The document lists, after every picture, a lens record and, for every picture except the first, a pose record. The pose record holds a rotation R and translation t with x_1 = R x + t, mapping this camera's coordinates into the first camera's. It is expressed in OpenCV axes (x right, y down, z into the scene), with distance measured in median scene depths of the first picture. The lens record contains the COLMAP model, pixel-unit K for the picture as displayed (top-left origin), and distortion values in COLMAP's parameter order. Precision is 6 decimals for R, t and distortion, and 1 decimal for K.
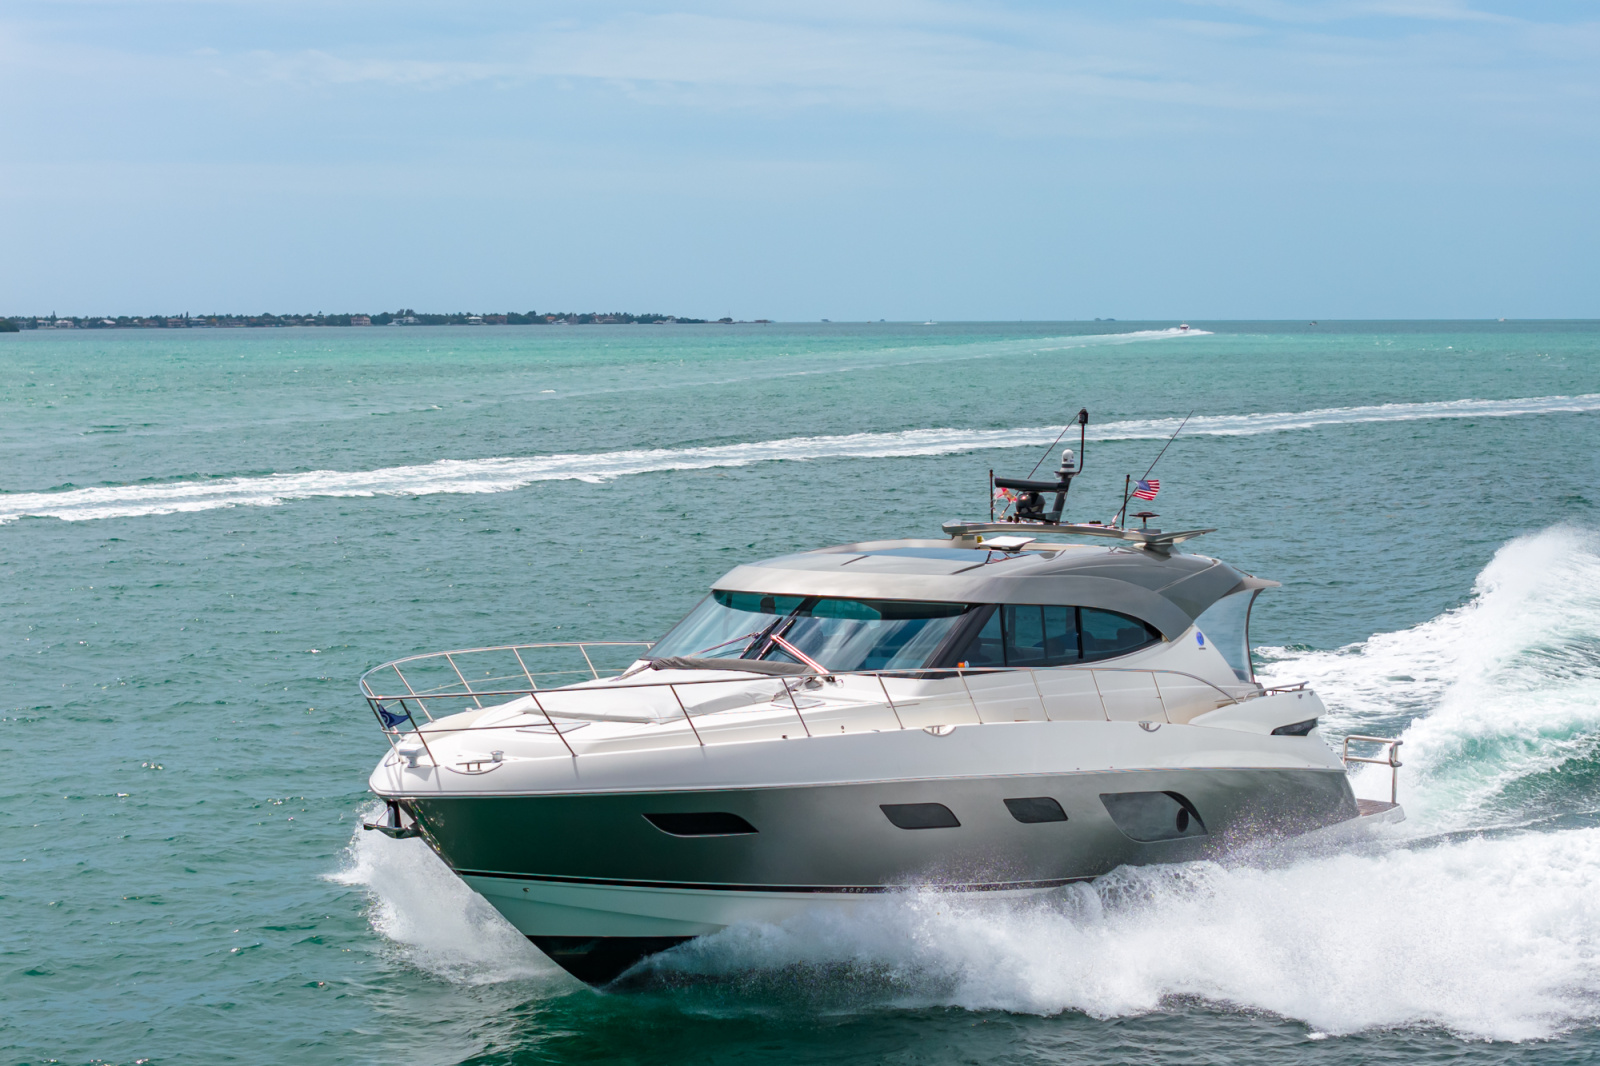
lens RADIAL K [[3233.4, 0, 800.0], [0, 3233.4, 533.0], [0, 0, 1]] dist [-0.211808, 0.452819]
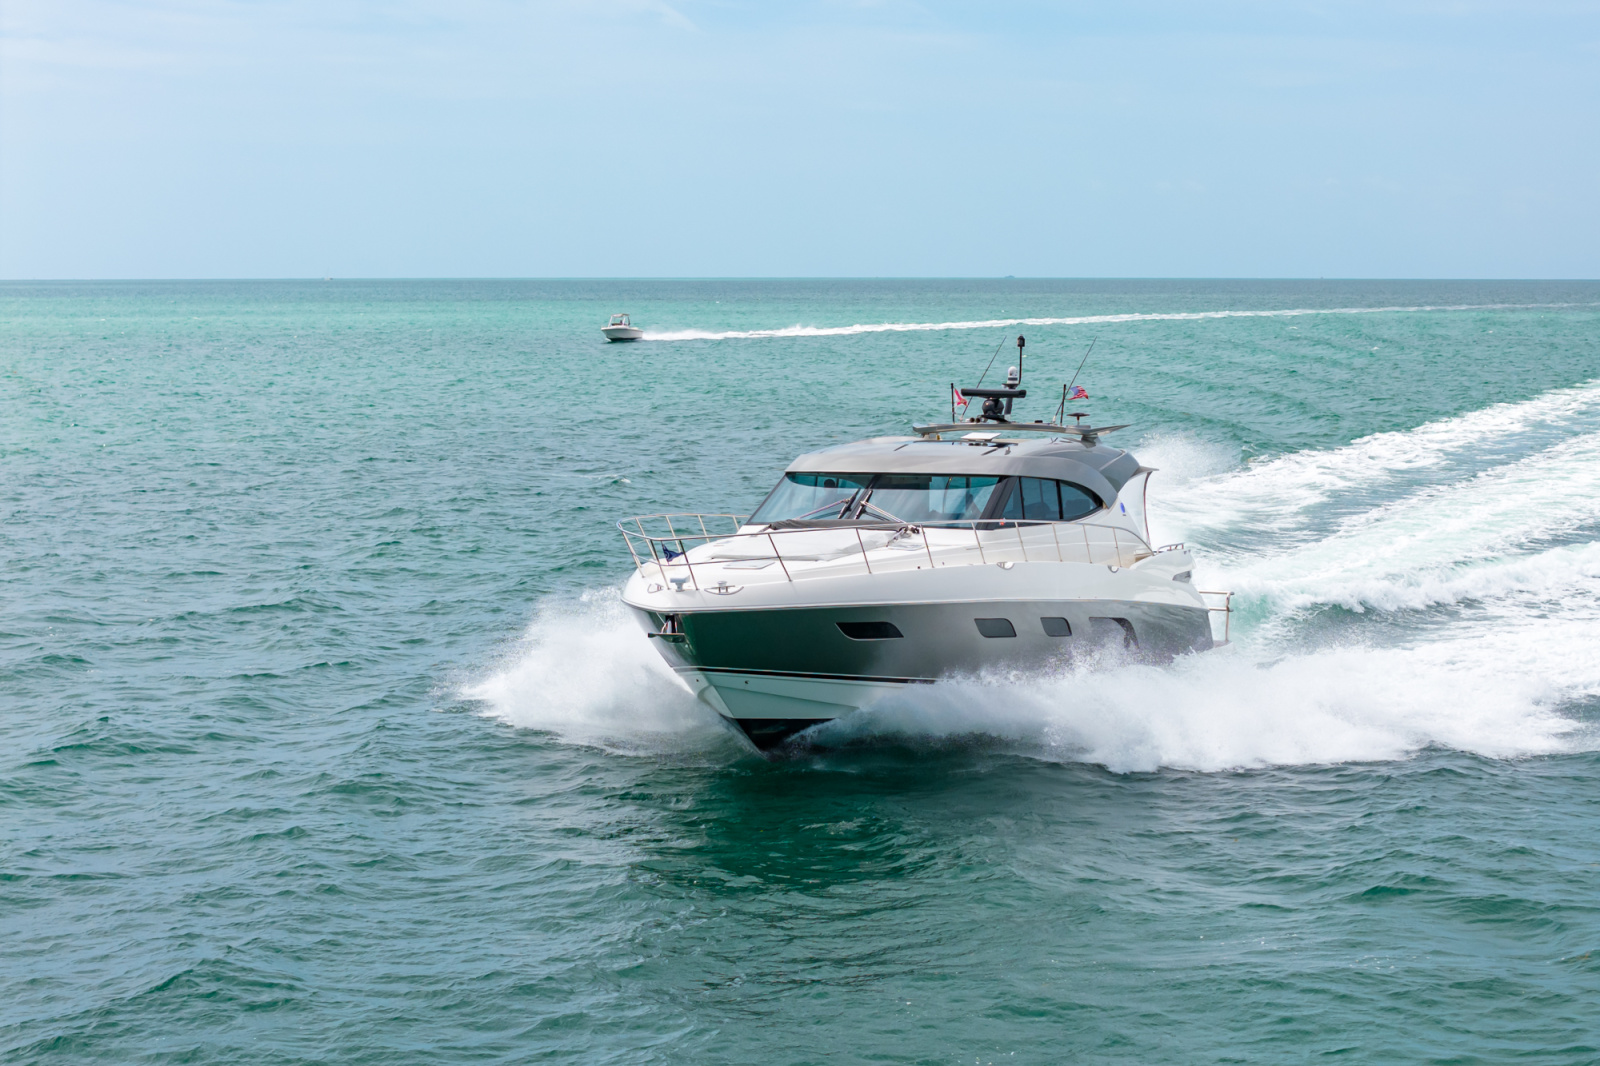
lens RADIAL K [[3294.4, 0, 800.0], [0, 3294.4, 533.0], [0, 0, 1]] dist [0.207588, 0.074364]
pose [[0.977729, -0.018150, 0.209084, -0.315187], [0.017082, 0.999830, 0.006911, 0.034504], [-0.209174, -0.003185, 0.977873, -0.325171]]
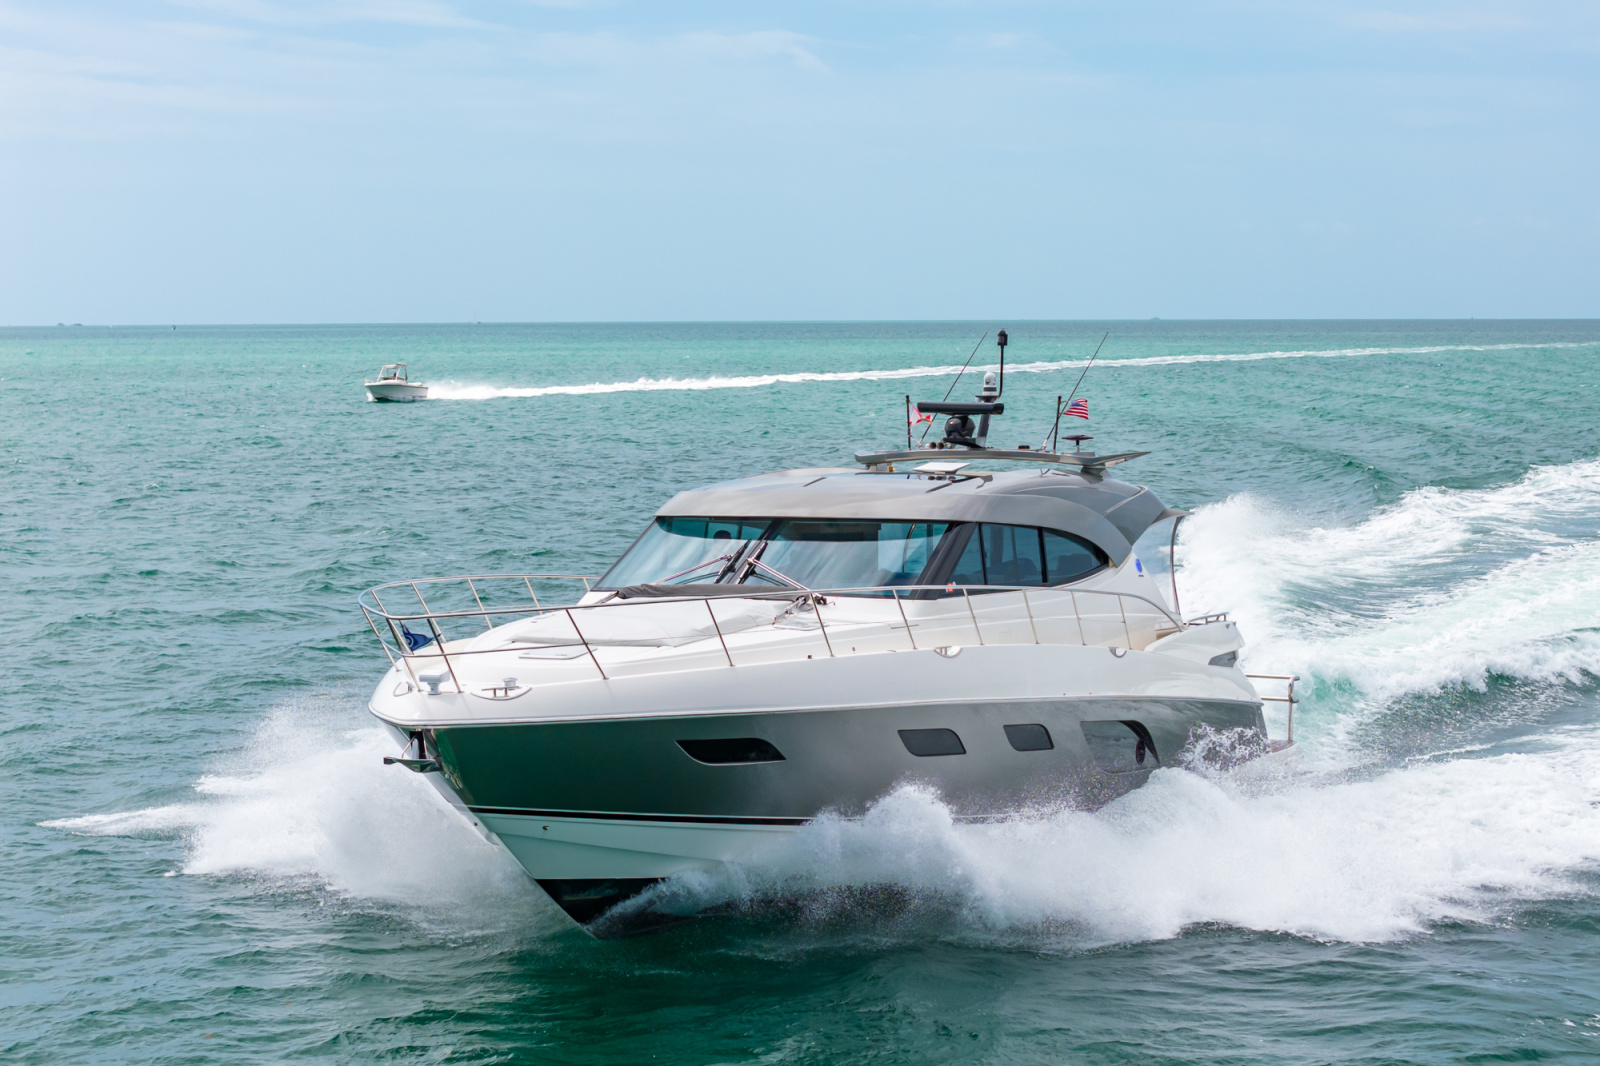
lens RADIAL K [[3233.4, 0, 800.0], [0, 3233.4, 533.0], [0, 0, 1]] dist [-0.211808, 0.452819]
pose [[0.986194, -0.014814, 0.164932, -0.146440], [0.016139, 0.999847, -0.006694, 0.030445], [-0.164808, 0.009264, 0.986282, 0.072391]]
